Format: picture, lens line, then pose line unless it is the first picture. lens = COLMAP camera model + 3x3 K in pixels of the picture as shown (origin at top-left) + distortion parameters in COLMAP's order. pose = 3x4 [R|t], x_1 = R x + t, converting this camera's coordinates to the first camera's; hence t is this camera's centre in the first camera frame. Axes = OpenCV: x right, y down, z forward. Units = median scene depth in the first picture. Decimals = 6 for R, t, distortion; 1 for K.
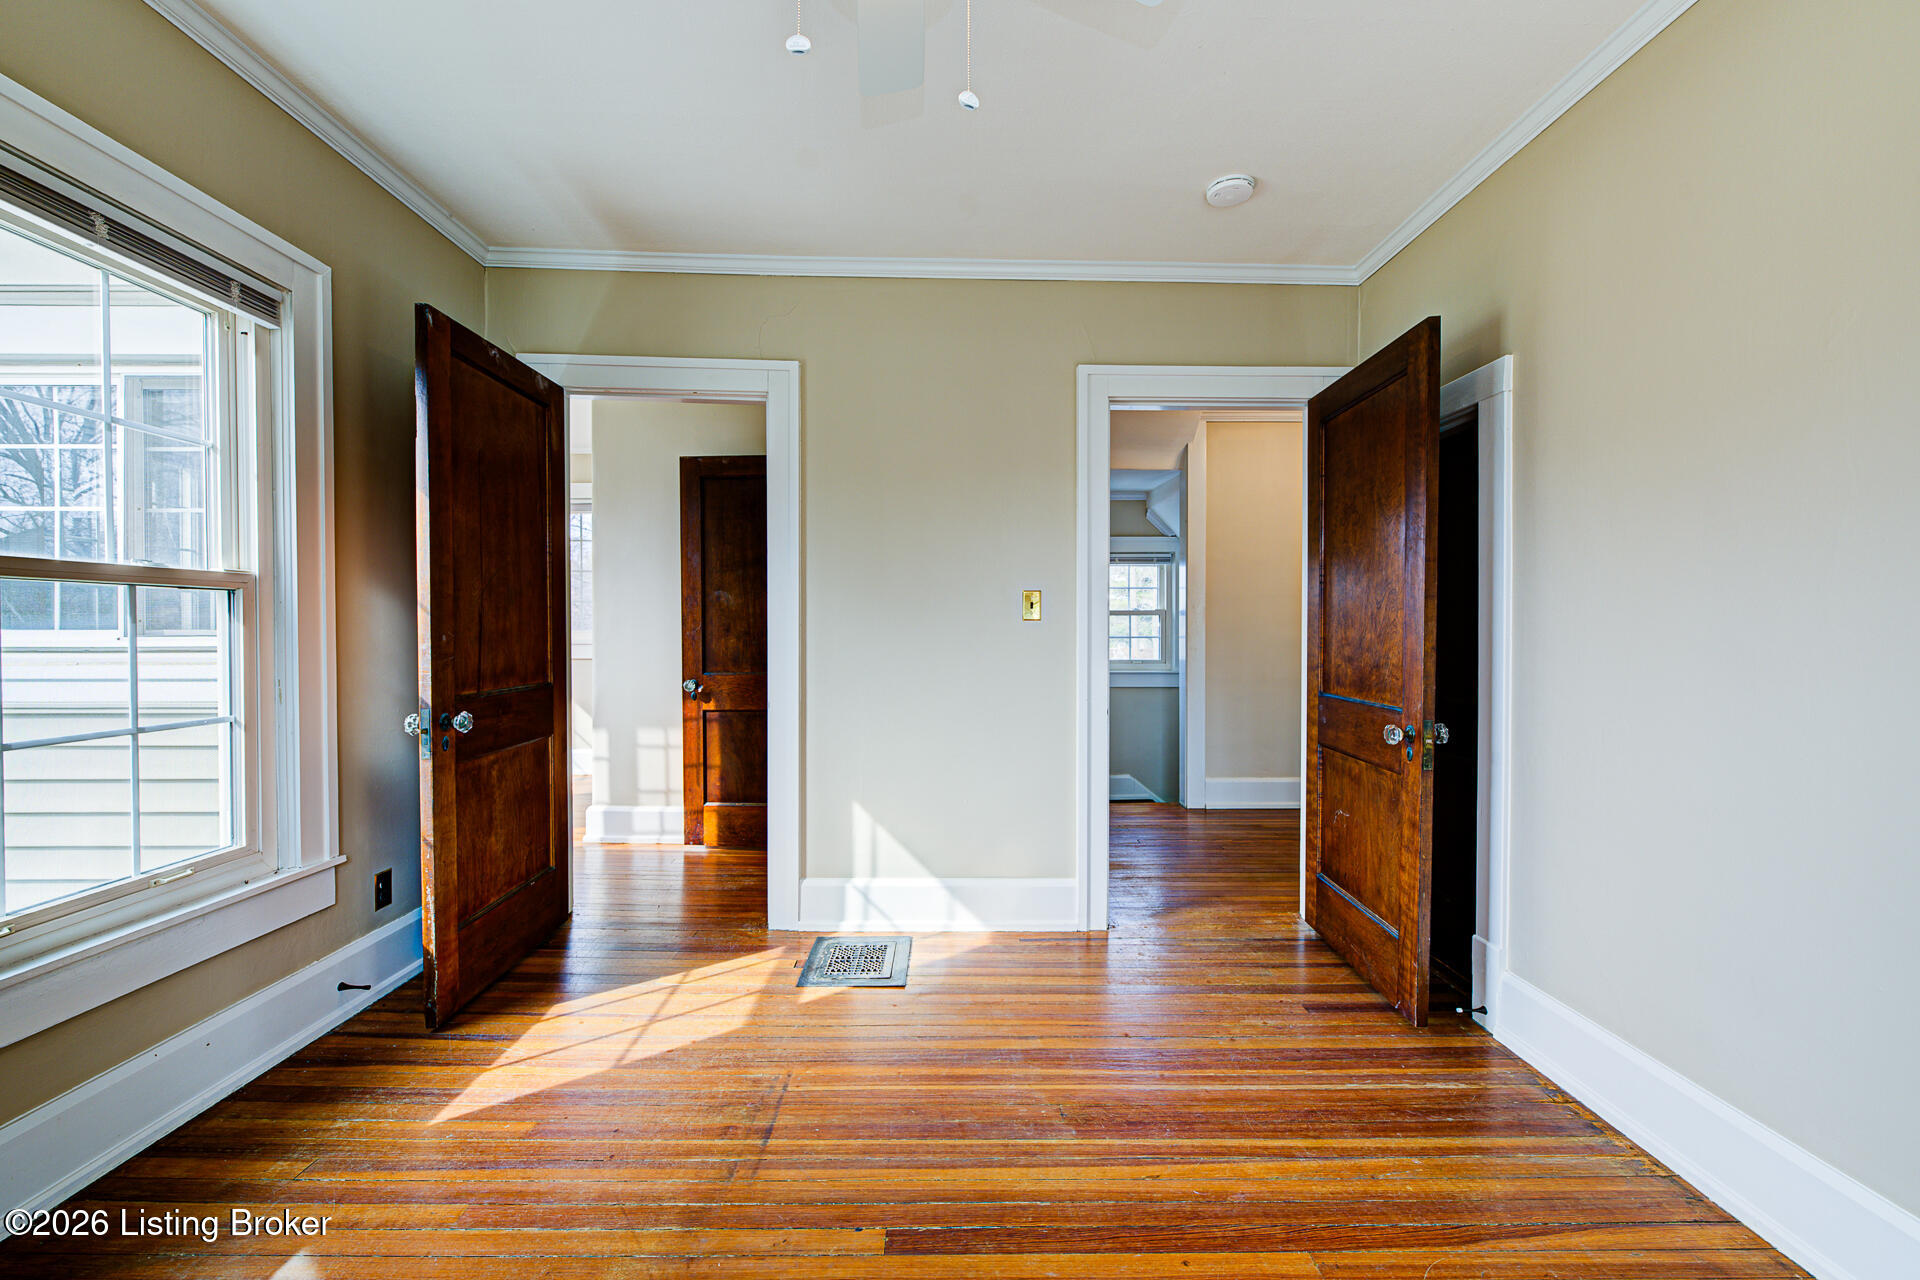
lens RADIAL K [[808.7, 0, 960.0], [0, 808.7, 640.0], [0, 0, 1]] dist [0.026113, 0.000382]
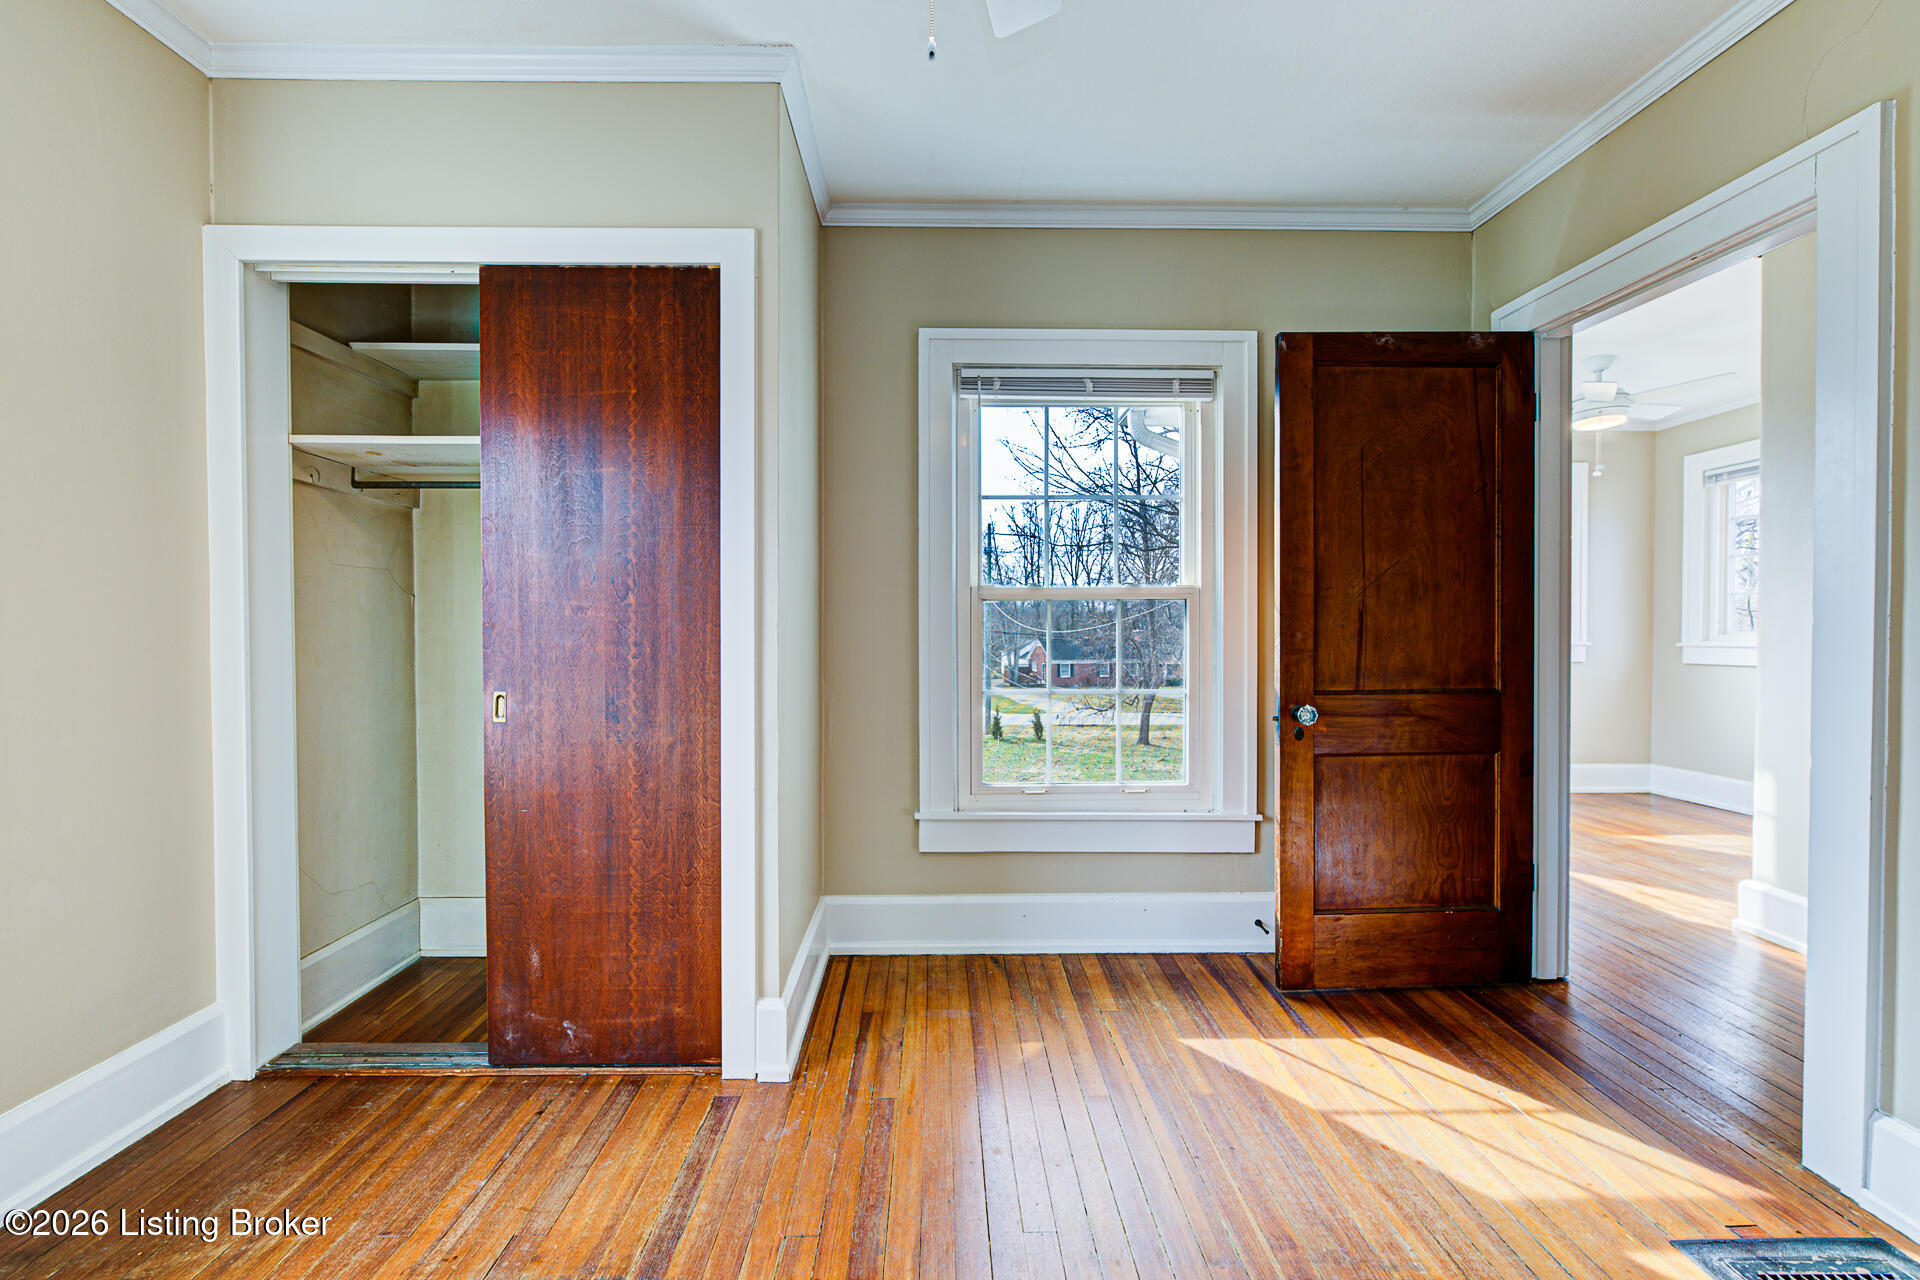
lens RADIAL K [[808.7, 0, 960.0], [0, 808.7, 640.0], [0, 0, 1]] dist [0.026113, 0.000382]
pose [[0.008974, 0.012656, -0.999880, 0.432103], [-0.012272, 0.999846, 0.012546, -0.003941], [0.999884, 0.012158, 0.009128, 0.541980]]
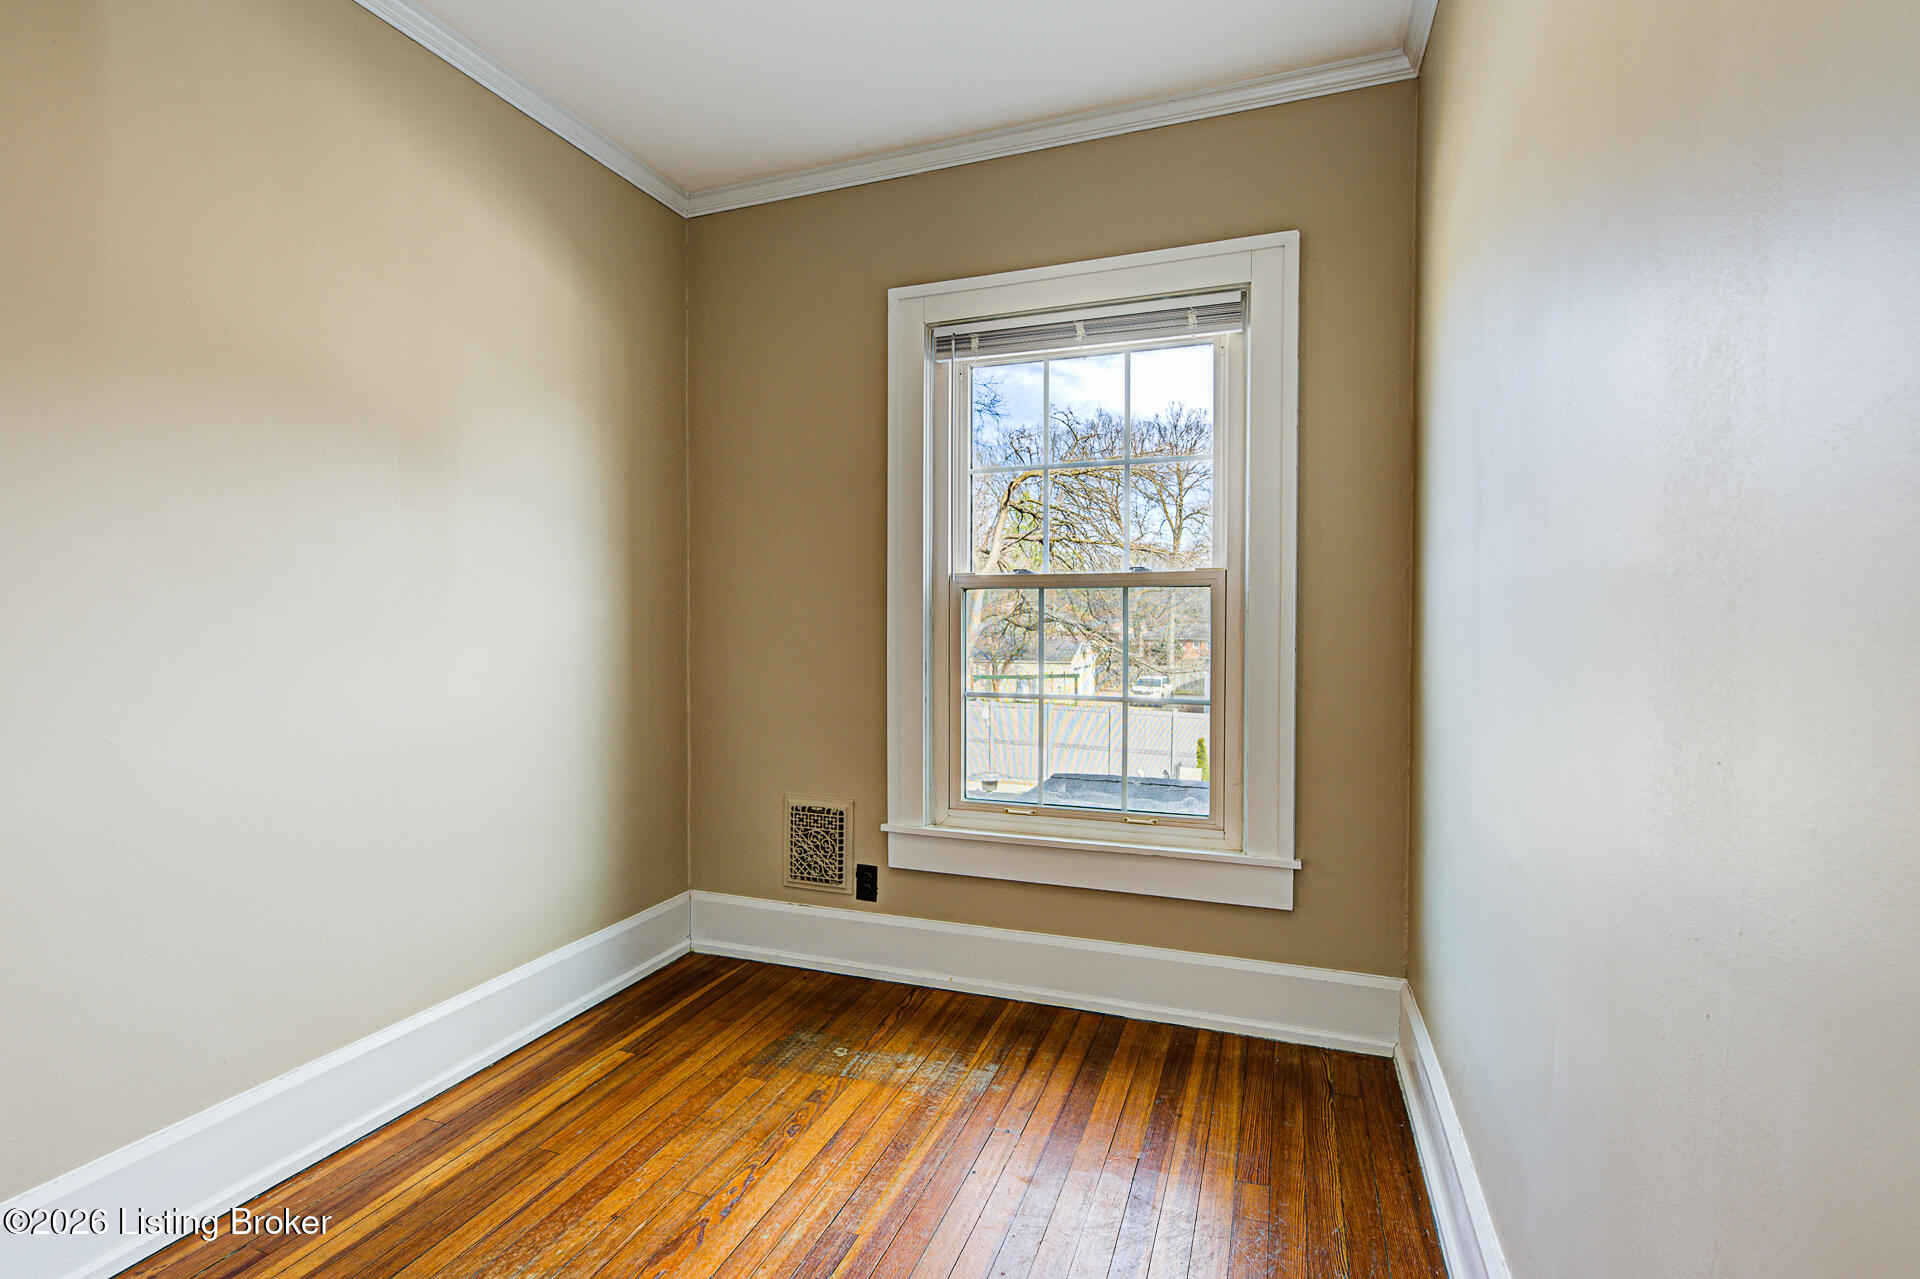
lens RADIAL K [[984.5, 0, 960.0], [0, 984.5, 639.5], [0, 0, 1]] dist [0.032349, 0.000051]
pose [[-0.371098, 0.011848, -0.928518, 0.426188], [-0.014715, 0.999718, 0.018638, -0.005870], [0.928477, 0.020580, -0.370819, 1.046006]]
